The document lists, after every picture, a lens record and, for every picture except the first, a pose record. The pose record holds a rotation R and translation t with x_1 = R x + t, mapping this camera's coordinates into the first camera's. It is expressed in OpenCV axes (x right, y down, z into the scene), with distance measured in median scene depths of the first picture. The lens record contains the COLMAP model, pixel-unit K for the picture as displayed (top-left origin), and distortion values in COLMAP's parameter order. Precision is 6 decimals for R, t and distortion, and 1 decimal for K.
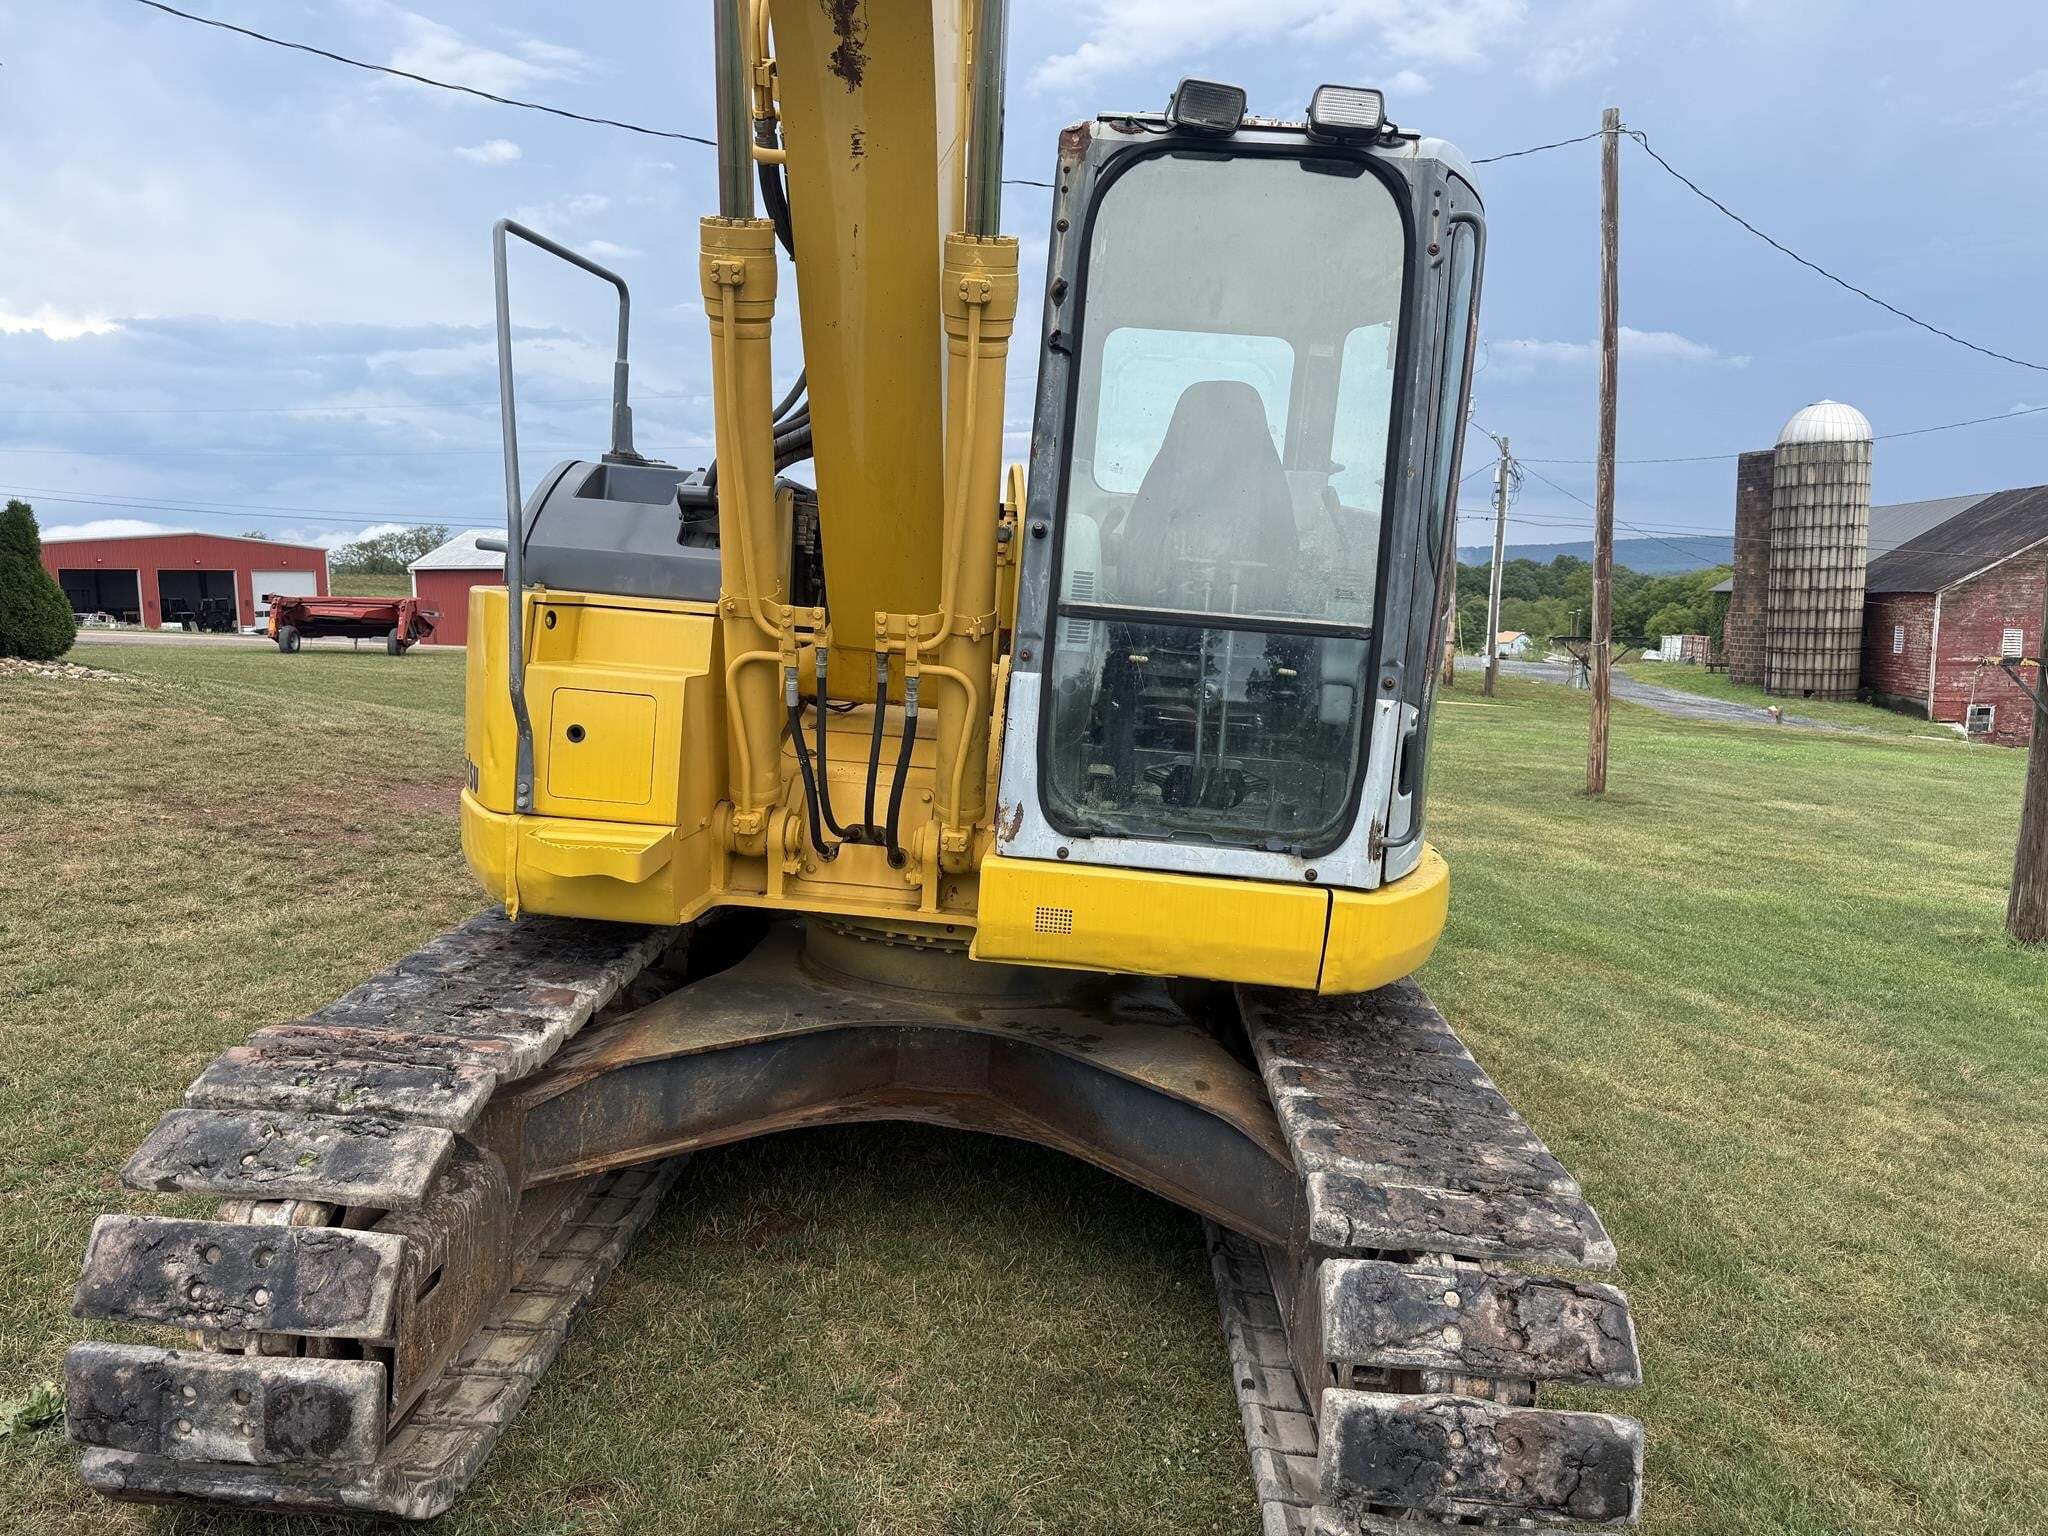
lens RADIAL K [[1427.9, 0, 1033.4], [0, 1427.9, 766.8], [0, 0, 1]] dist [0.084437, -0.124243]
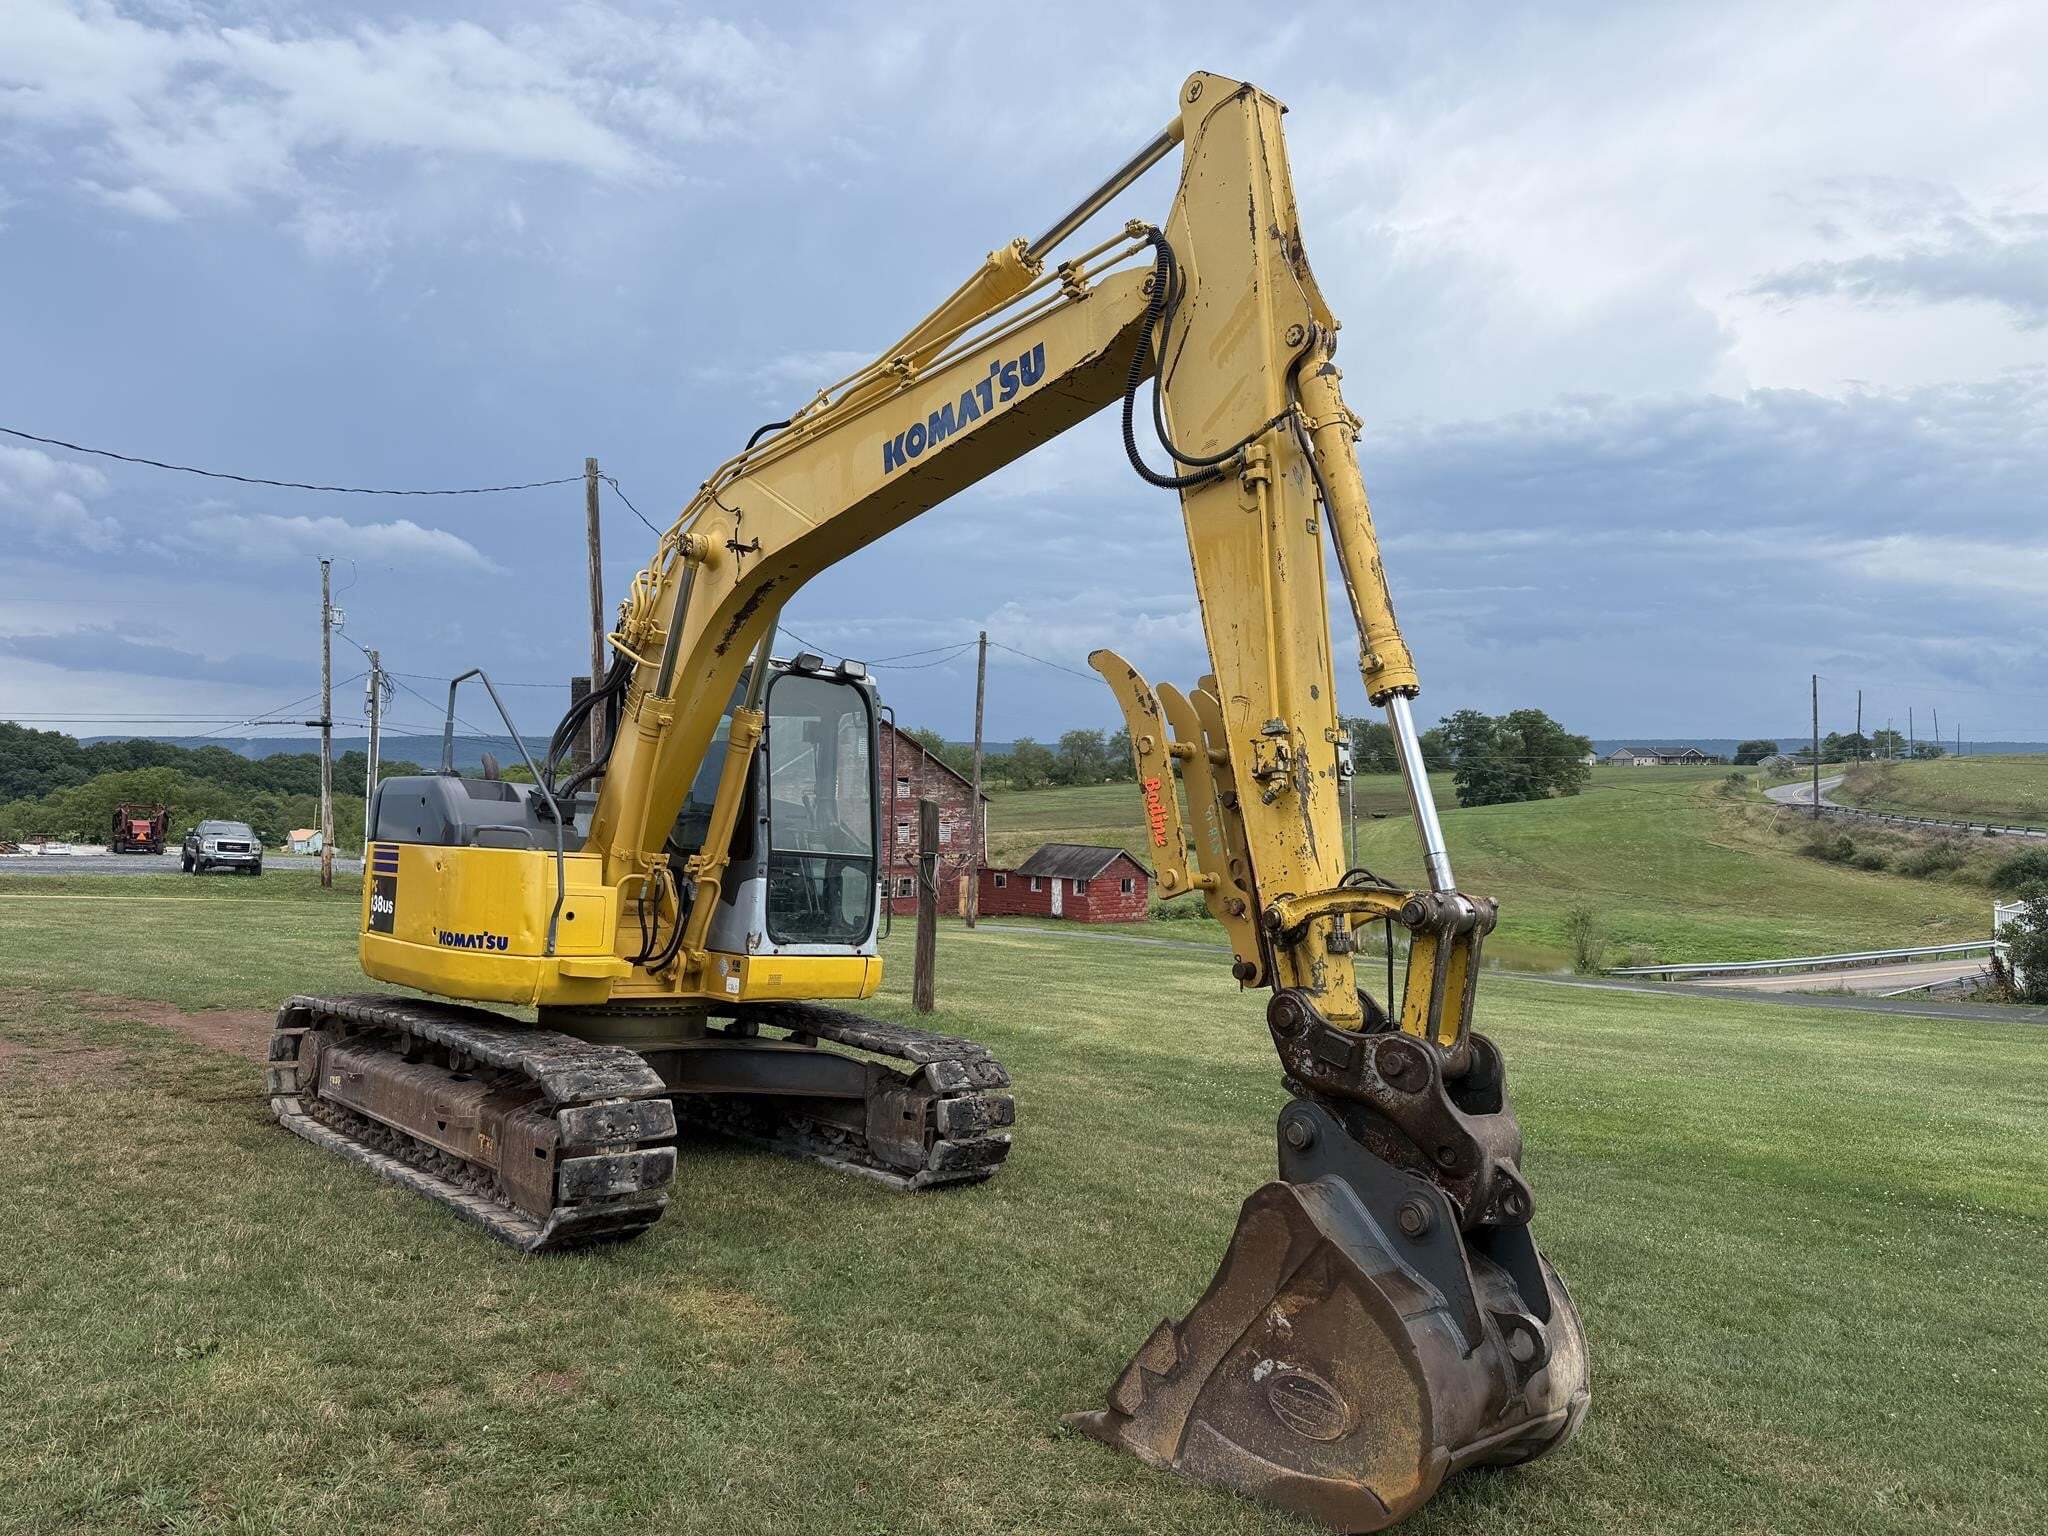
lens RADIAL K [[1409.9, 0, 1108.5], [0, 1409.9, 761.8], [0, 0, 1]] dist [0.004533, -0.053916]
pose [[0.662617, 0.020845, 0.748668, -0.267640], [0.083365, 0.991348, -0.101386, 0.005663], [-0.744304, 0.129593, 0.655146, -0.198637]]
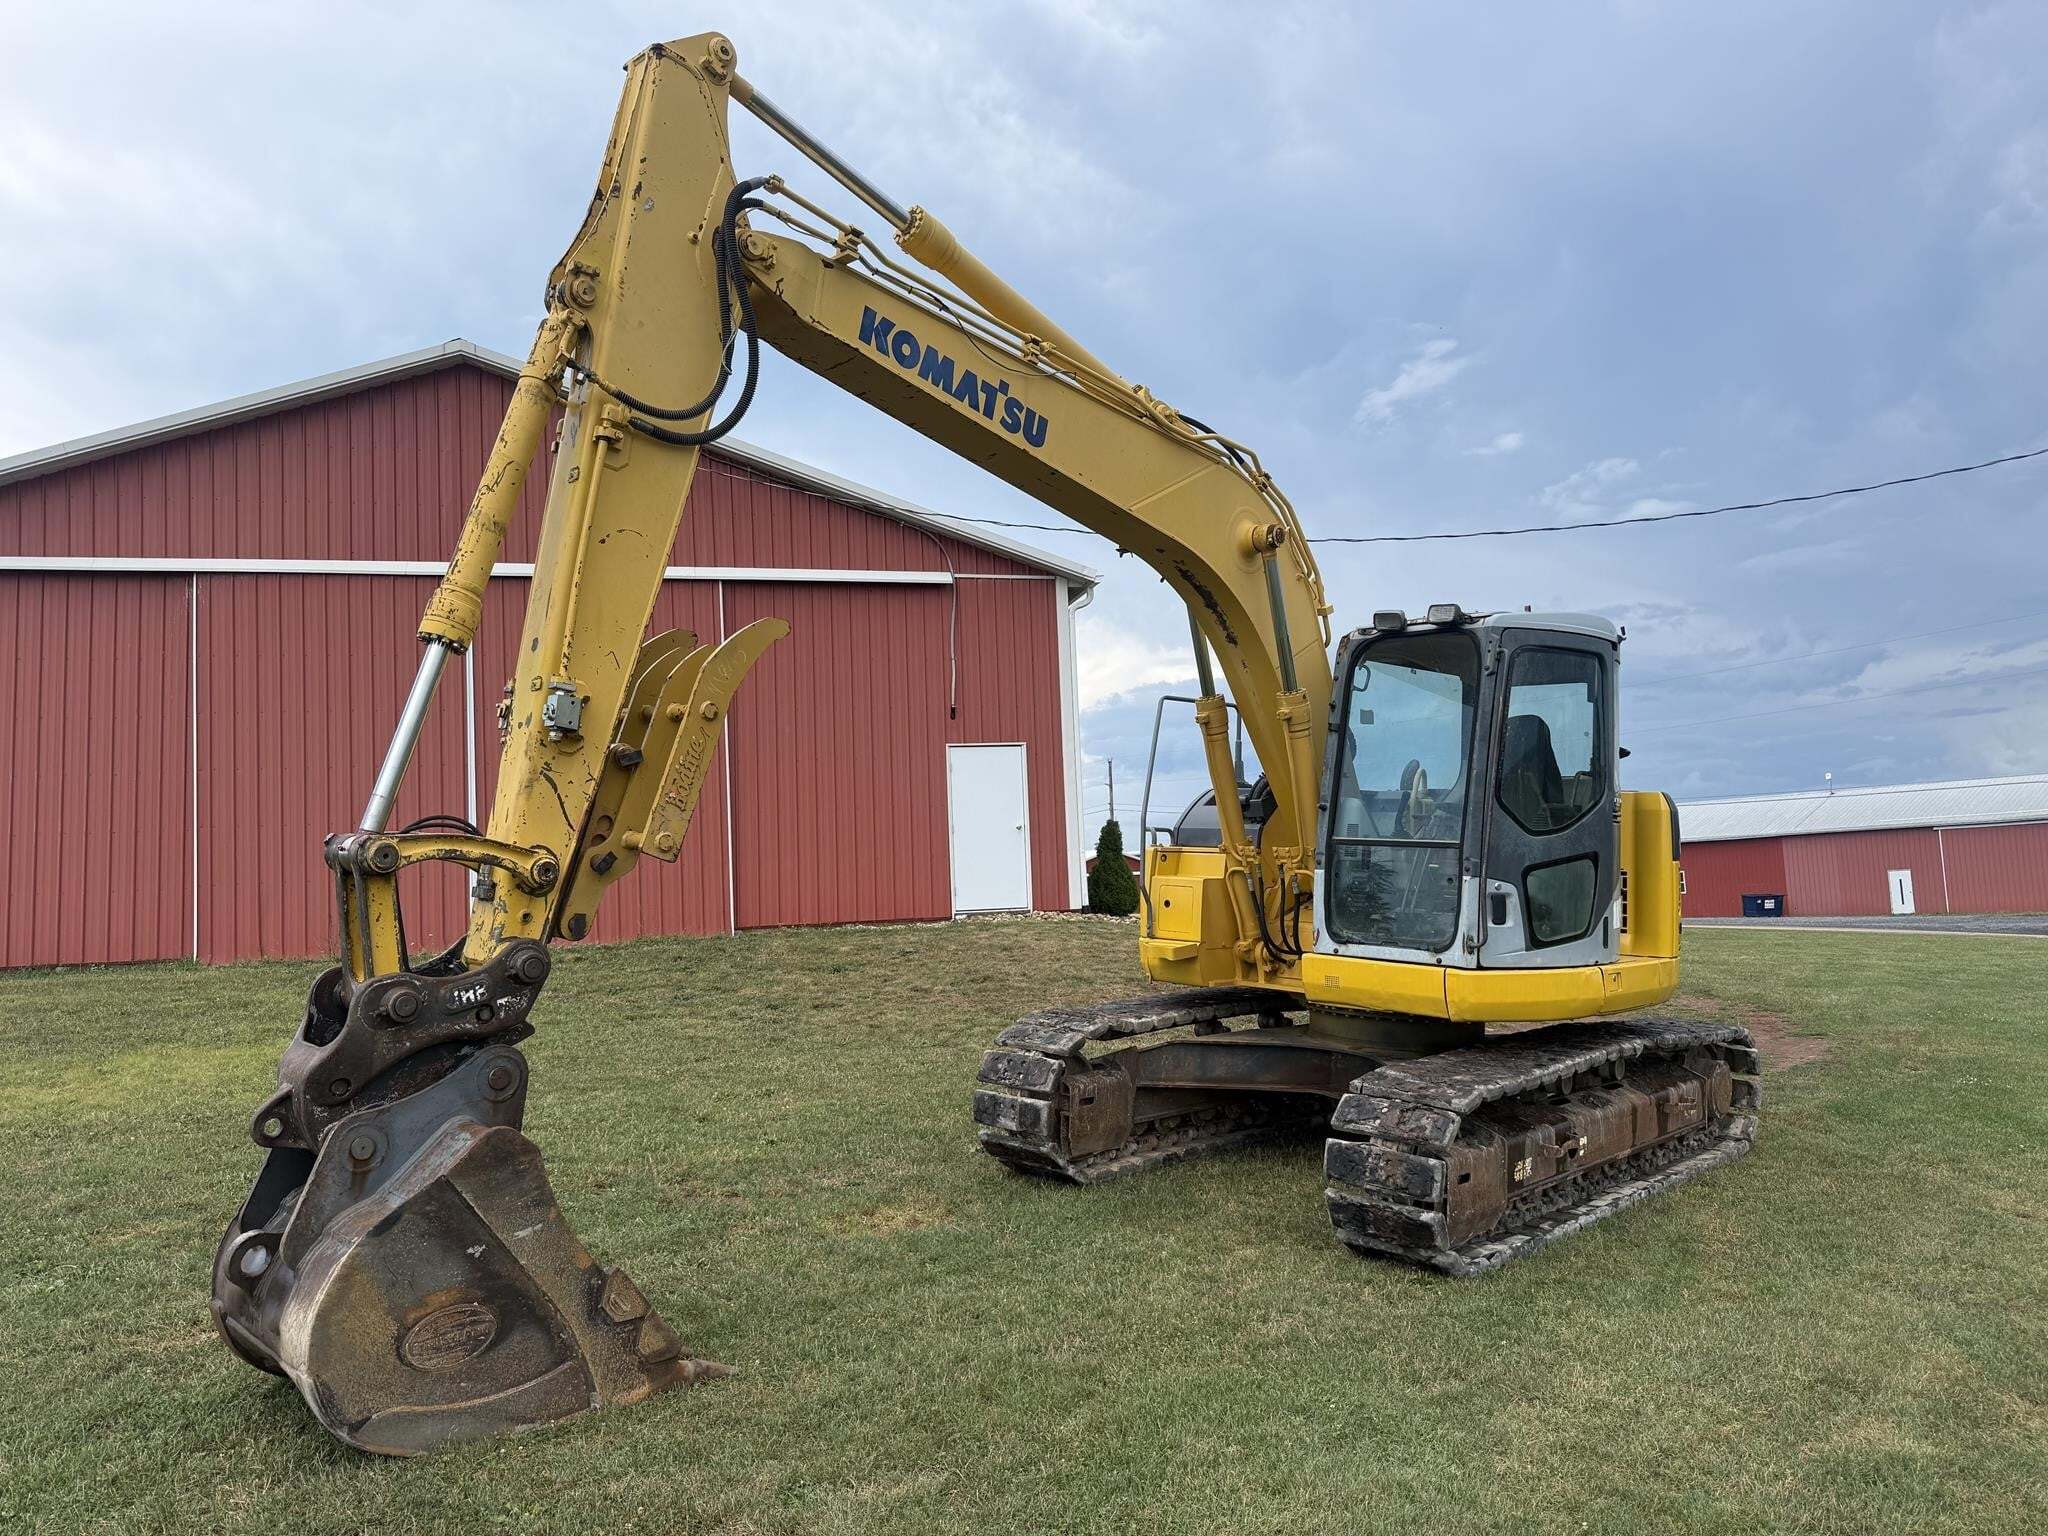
lens RADIAL K [[1434.0, 0, 1025.8], [0, 1434.0, 811.9], [0, 0, 1]] dist [0.071323, -0.090894]
pose [[0.744425, -0.066672, -0.664369, 0.218003], [-0.043014, 0.988147, -0.147361, 0.036968], [0.666319, 0.138276, 0.732734, -0.185328]]
